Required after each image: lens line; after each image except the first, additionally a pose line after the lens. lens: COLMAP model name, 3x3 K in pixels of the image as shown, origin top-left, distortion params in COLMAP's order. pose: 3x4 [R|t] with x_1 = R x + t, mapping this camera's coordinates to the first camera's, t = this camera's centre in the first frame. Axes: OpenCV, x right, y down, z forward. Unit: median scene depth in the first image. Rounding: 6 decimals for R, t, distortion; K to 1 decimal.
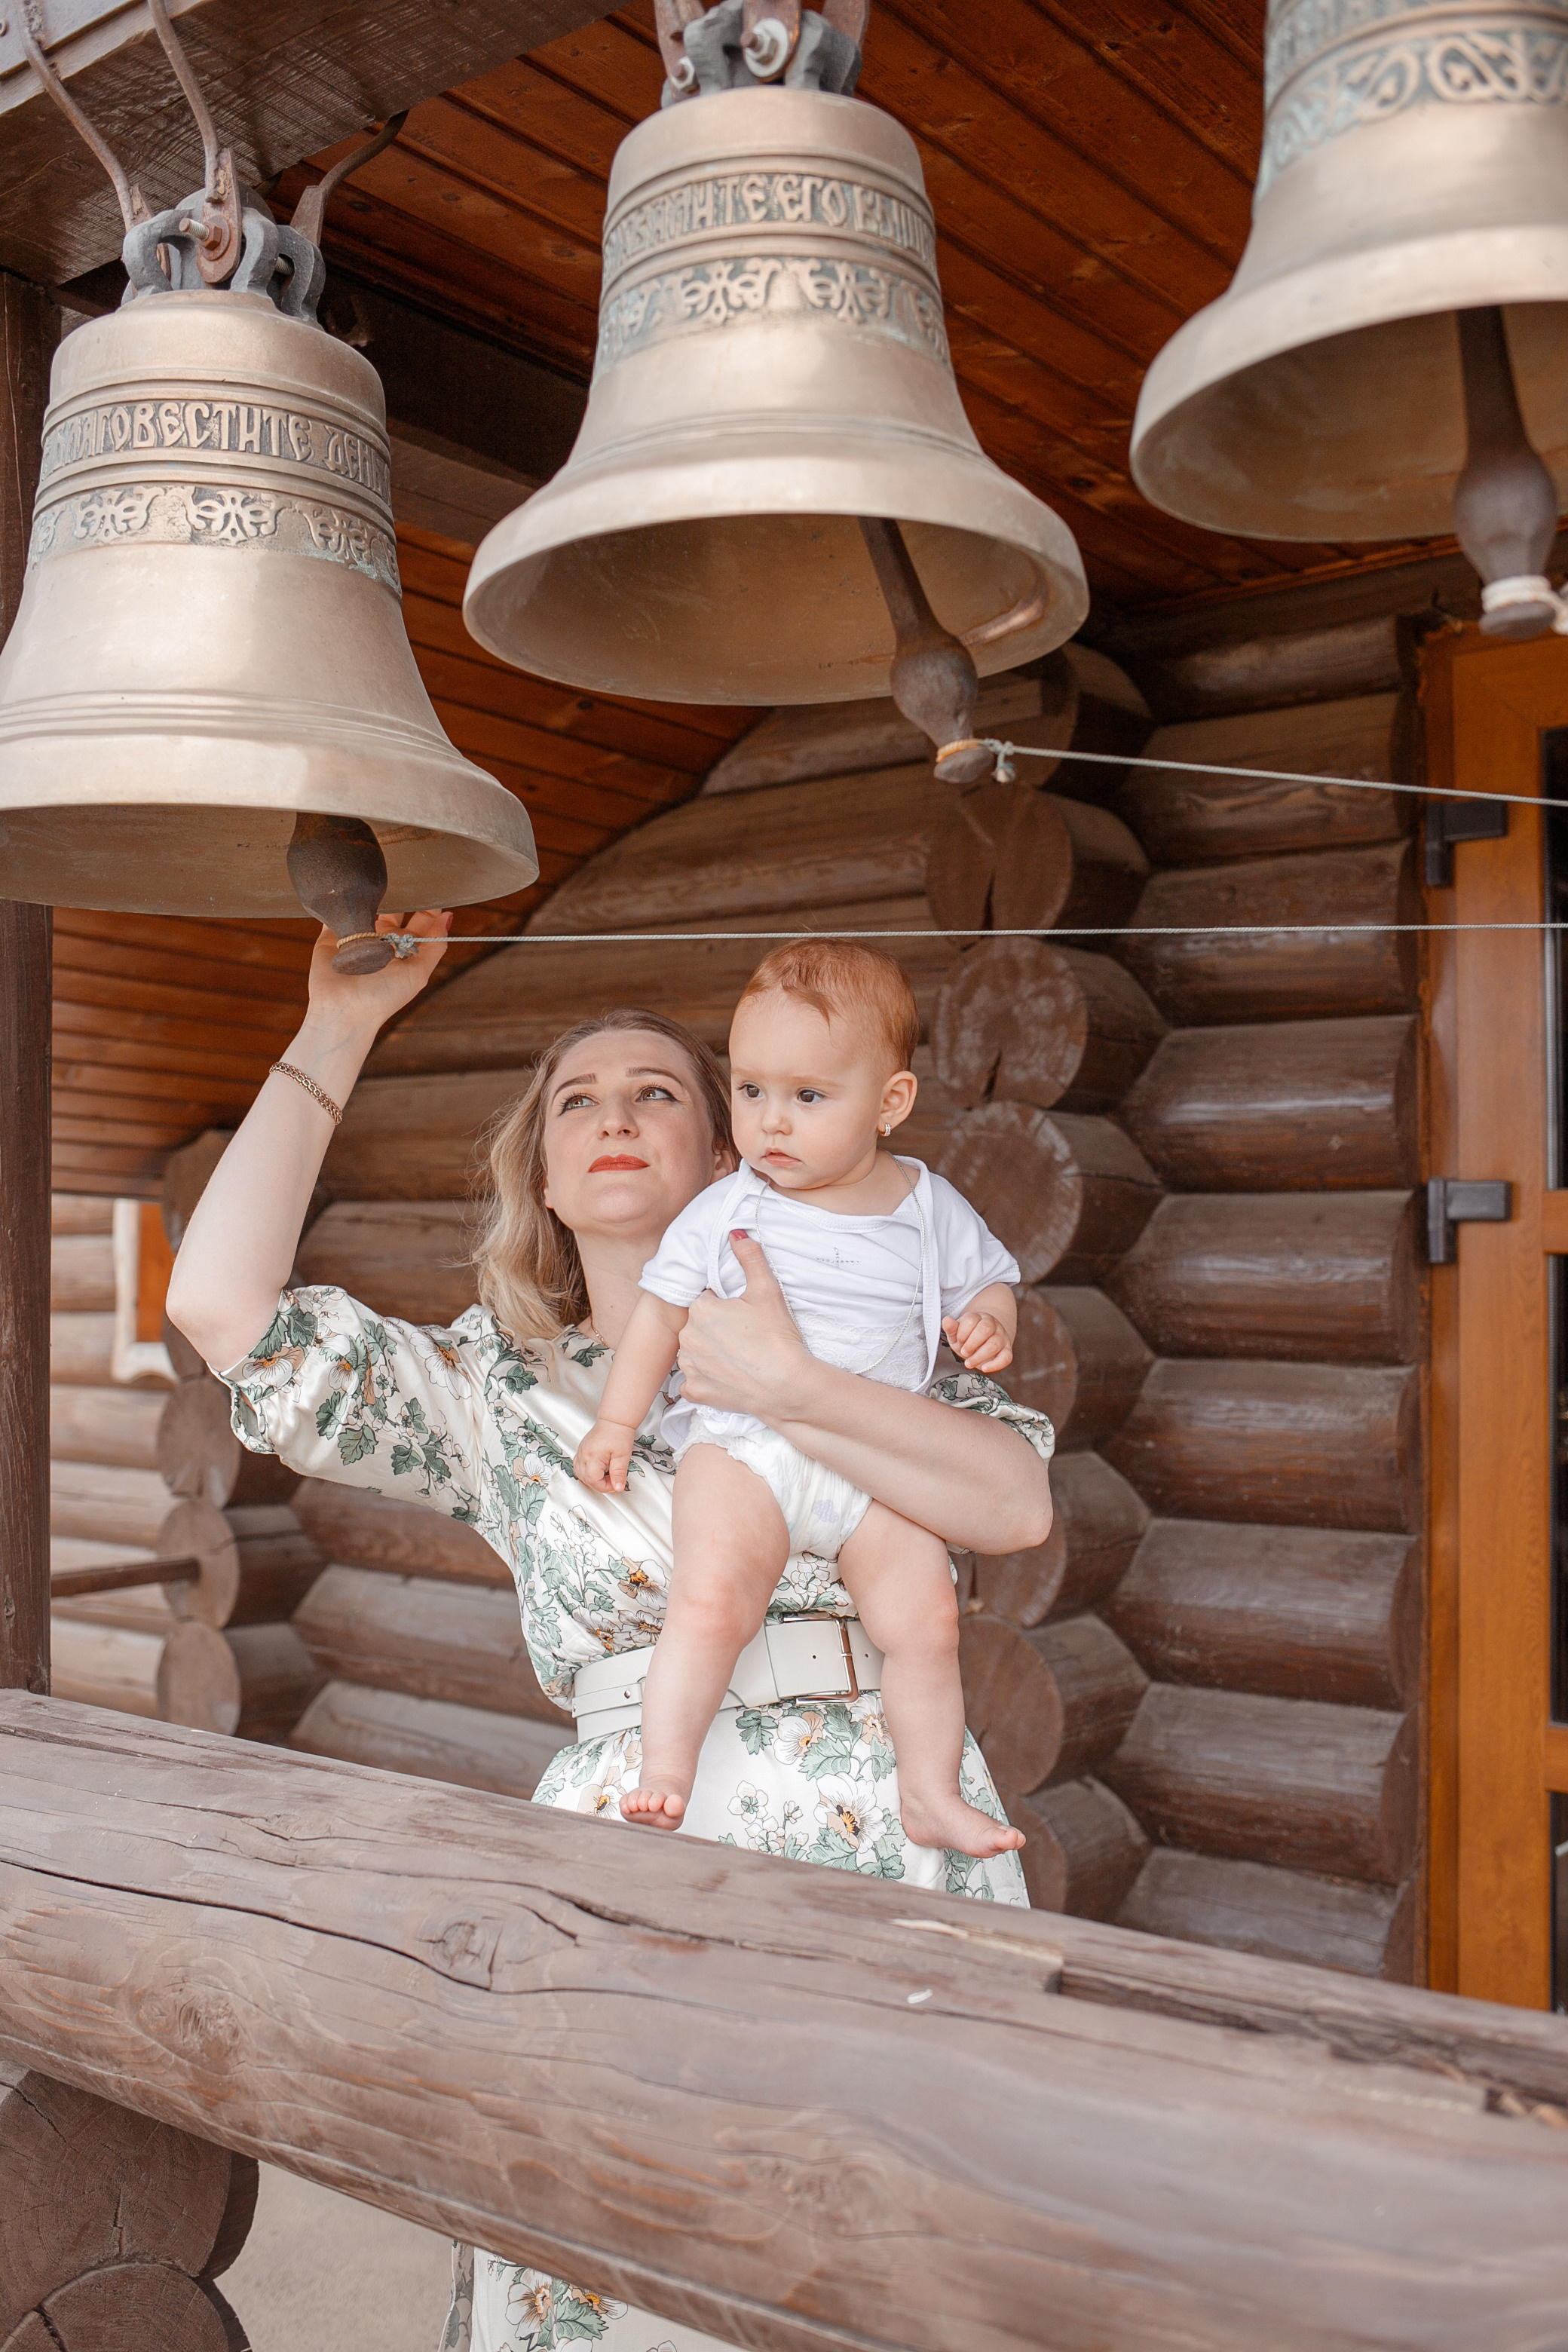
lens RADIAL K [[2297.8, 0, 762.8], [0, 2297.8, 1192.7], [0, 0, 1]] dist [-0.044905, 0.000000]
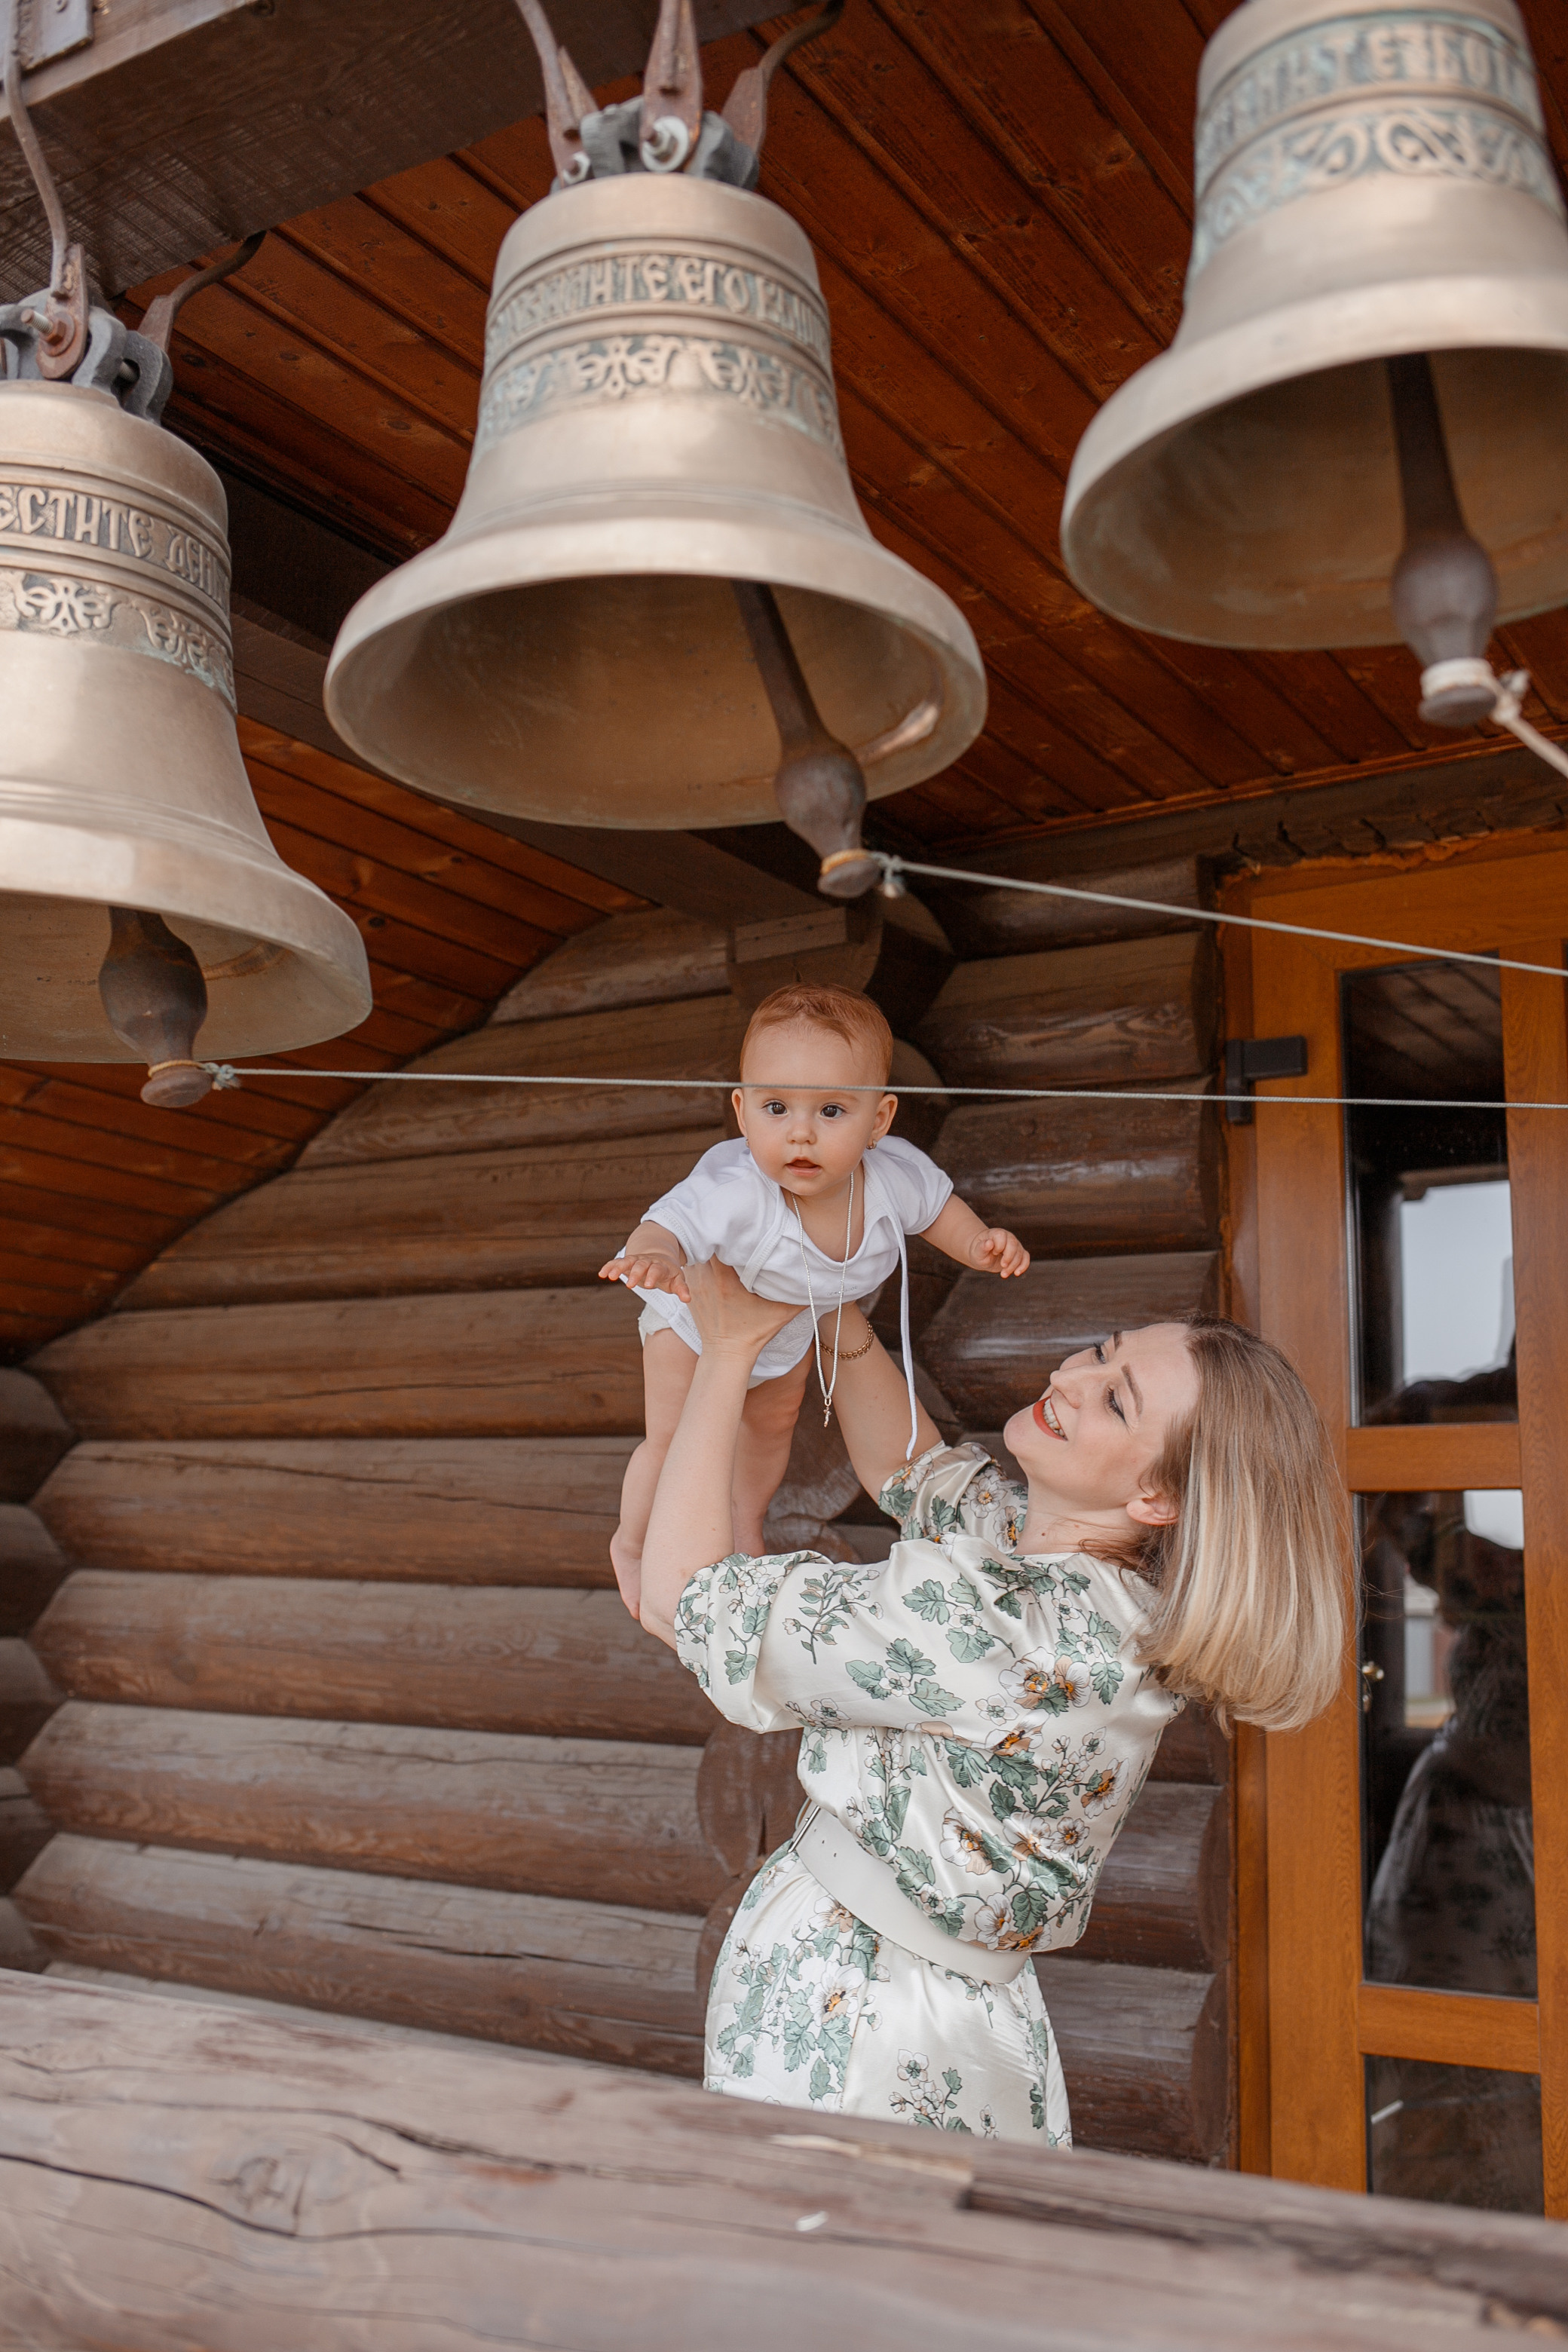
lens RADIAL K [[2297.8, 0, 763.6], [0, 2297.8, 1192.3], [0, 0, 1]] dist [-0.044905, 0.000000]
pose [[0.993352, 0.030039, 0.111130, -0.044013], [-0.015533, 0.991501, -0.129167, 0.058045], [-0.114065, 0.126582, 0.985376, 0.075944]]
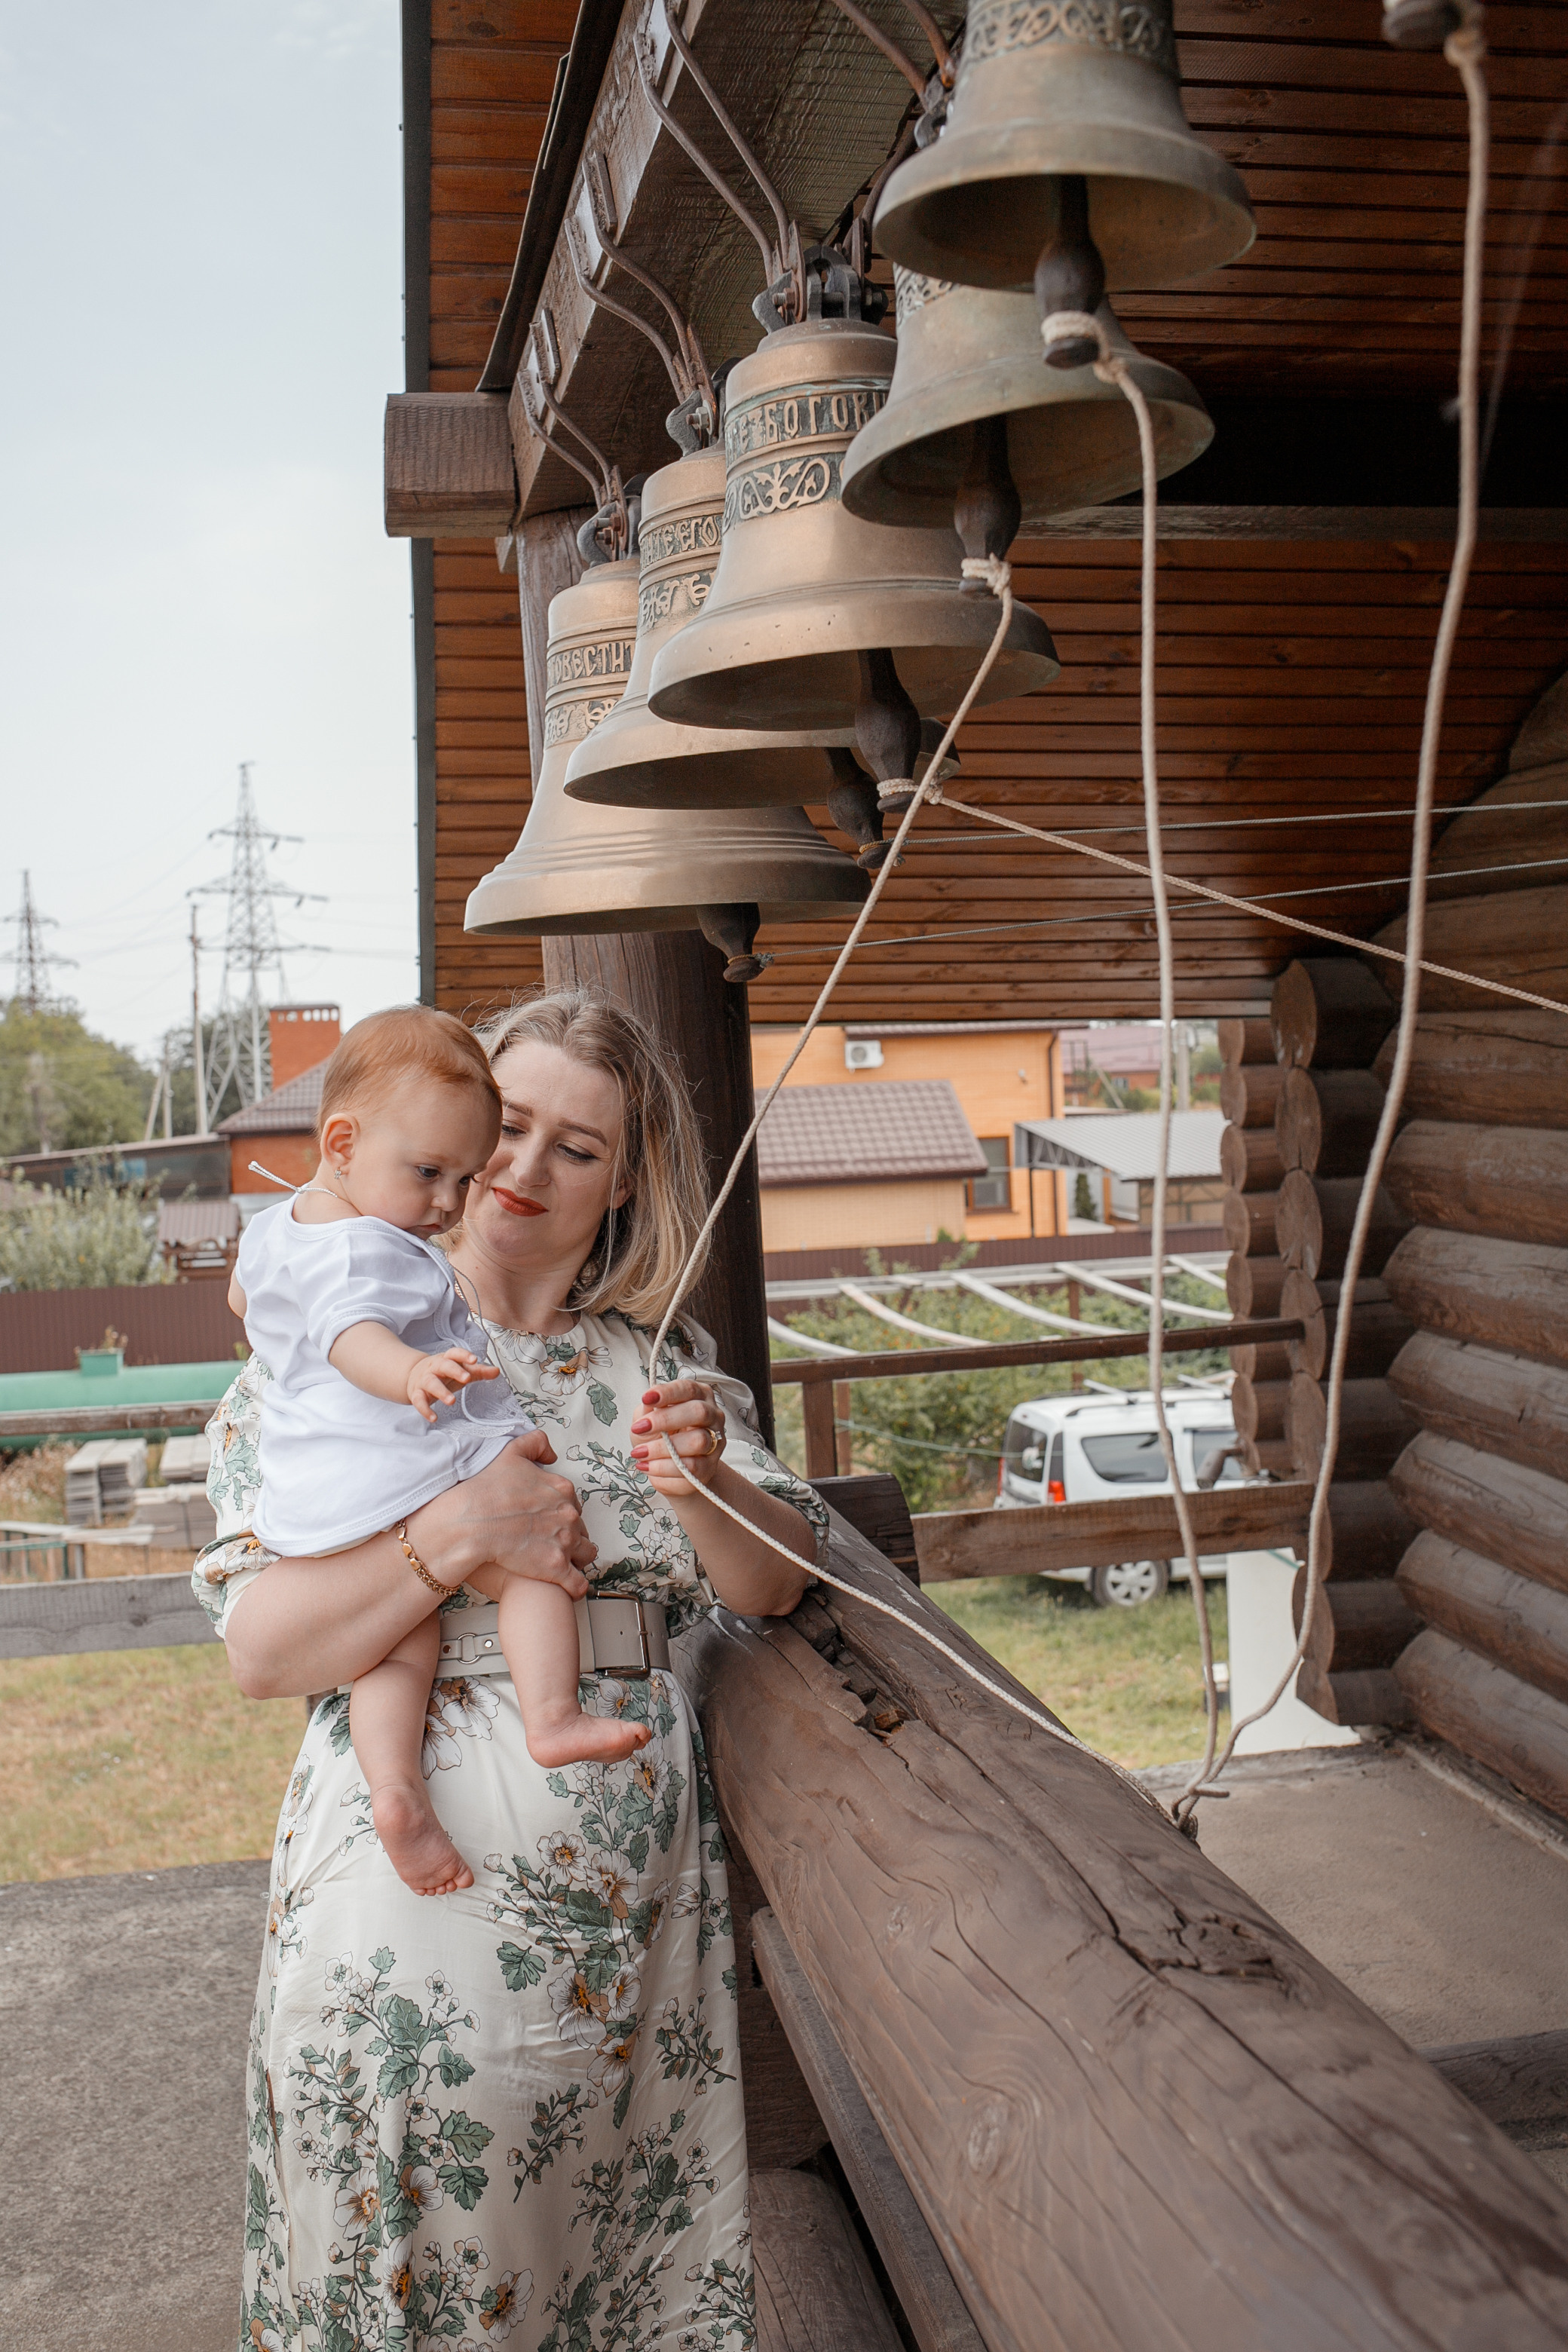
lens RADIAL K [[2297.8, 0, 788.0], [0, 2297.8, 1166.5], [0, 0, 1]] dist [-0.044905, 0.000000]
pose [[0.762491, -0.012356, -0.646880, 0.903151], [0.081302, 0.993722, 0.076851, -0.093391], [0.641870, -0.111191, 0.758709, -0.183009]]
